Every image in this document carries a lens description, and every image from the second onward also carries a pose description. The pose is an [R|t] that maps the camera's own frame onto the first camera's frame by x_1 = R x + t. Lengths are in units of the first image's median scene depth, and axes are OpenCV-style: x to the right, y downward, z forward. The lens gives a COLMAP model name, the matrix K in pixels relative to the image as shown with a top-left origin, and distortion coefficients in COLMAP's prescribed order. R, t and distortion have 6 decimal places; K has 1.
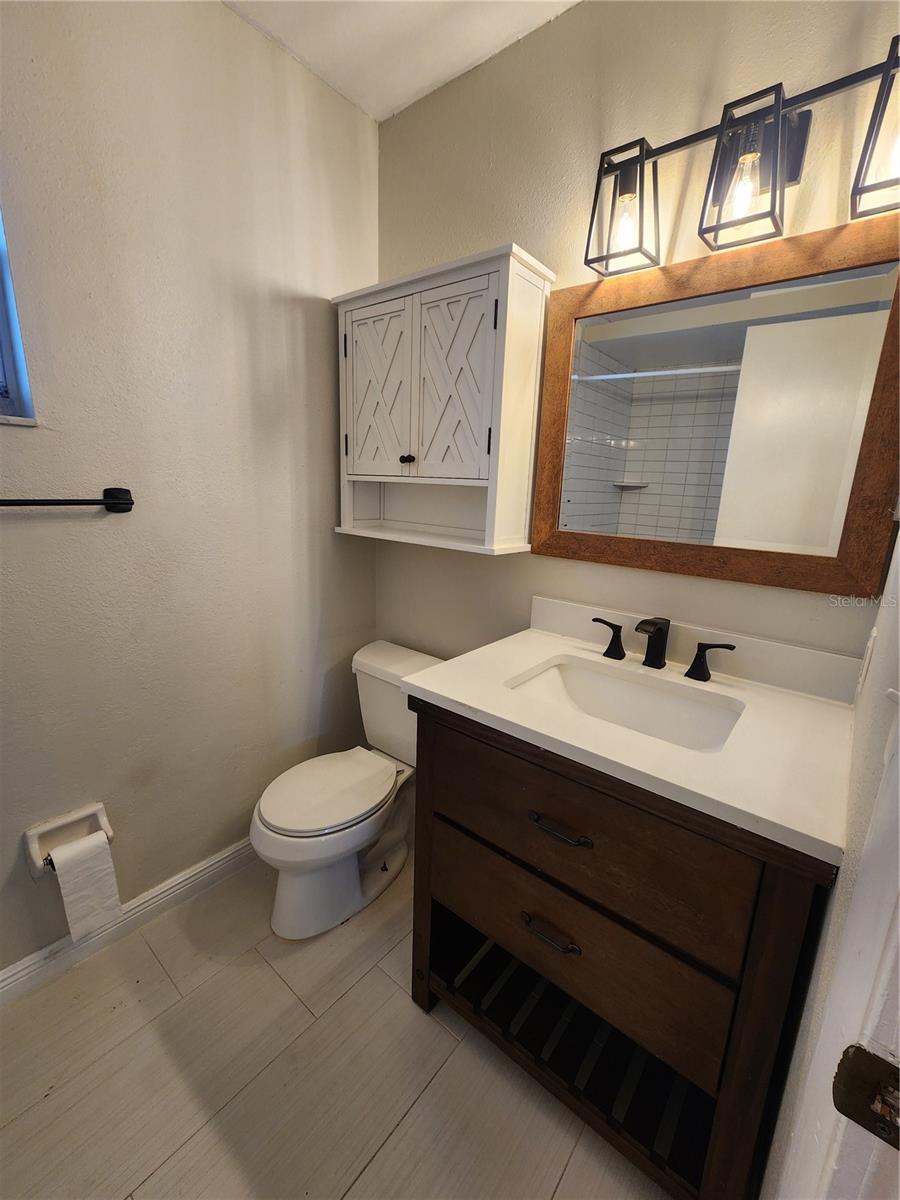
lens RADIAL K [[497.2, 0, 456.3], [0, 497.2, 605.2], [0, 0, 1]] dist [-0.000168, 0.000480]
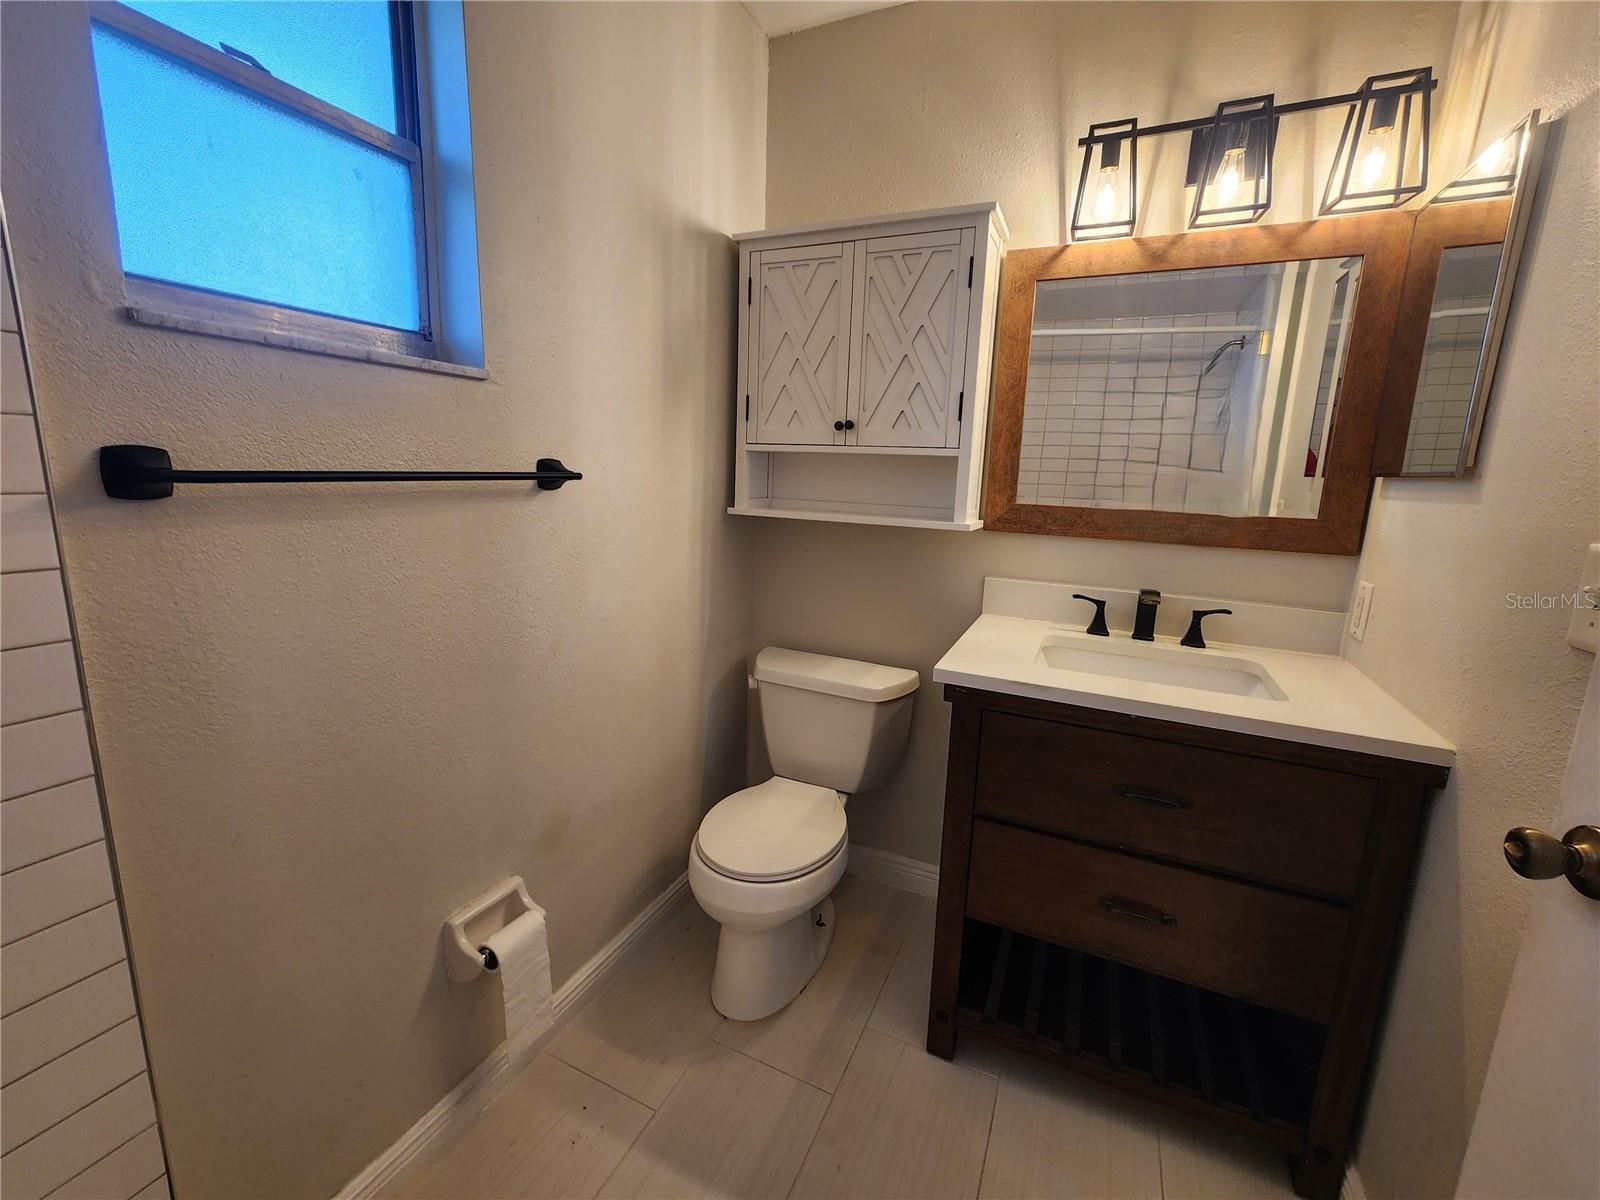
lens RADIAL K [[662.9, 0, 799.4], [0, 662.9, 591.0], [0, 0, 1]] dist [-0.000168, 0.000480]
pose [[0.969768, -0.051333, 0.238570, -0.534264], [0.061992, 0.997376, -0.037389, 0.034515], [-0.236025, 0.051049, 0.970405, -0.092375]]
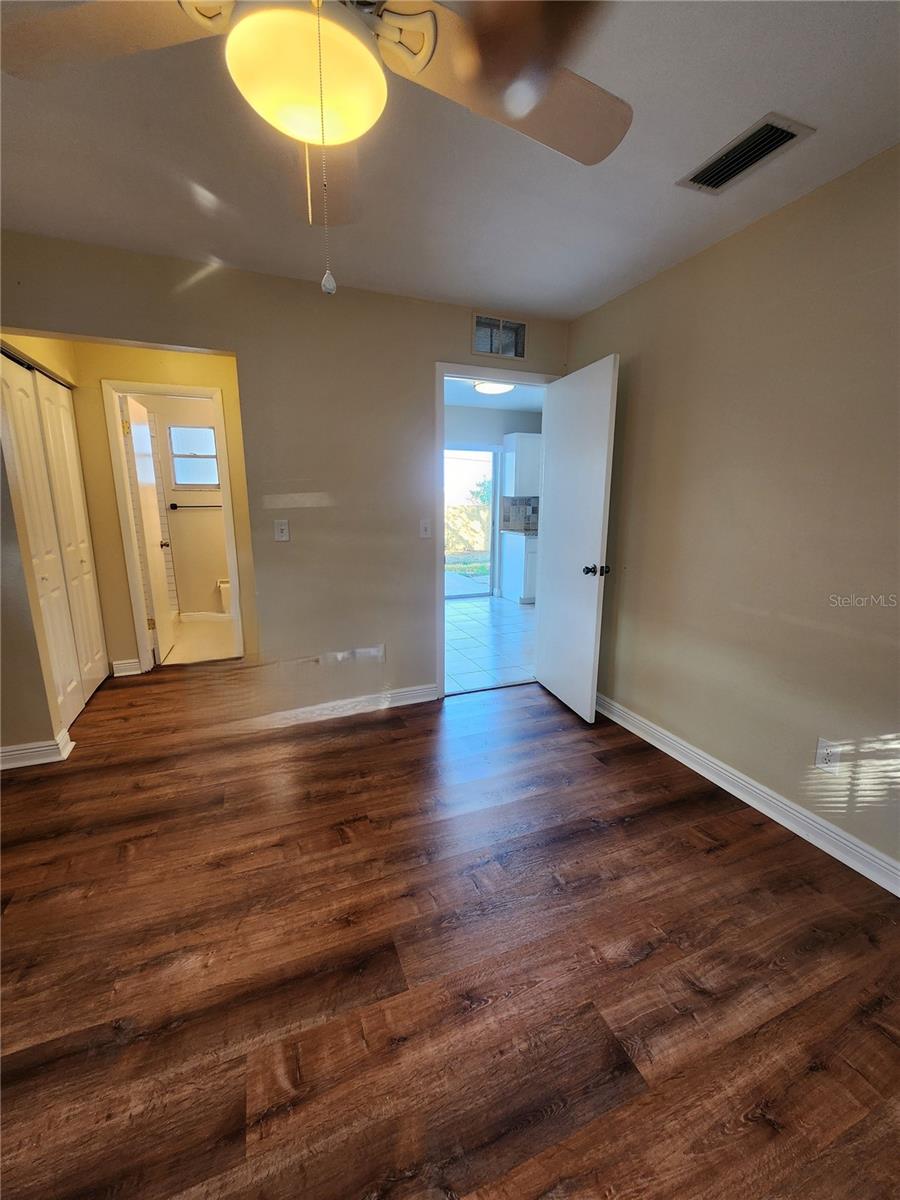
lens RADIAL K [[497.2, 0, 457.9], [0, 497.2, 600.2], [0, 0, 1]] dist [-0.000168, 0.000480]
pose [[0.876398, 0.056805, -0.478225, 3.003793], [-0.078017, 0.996649, -0.024589, 0.544071], [0.475226, 0.058859, 0.877893, -1.780727]]
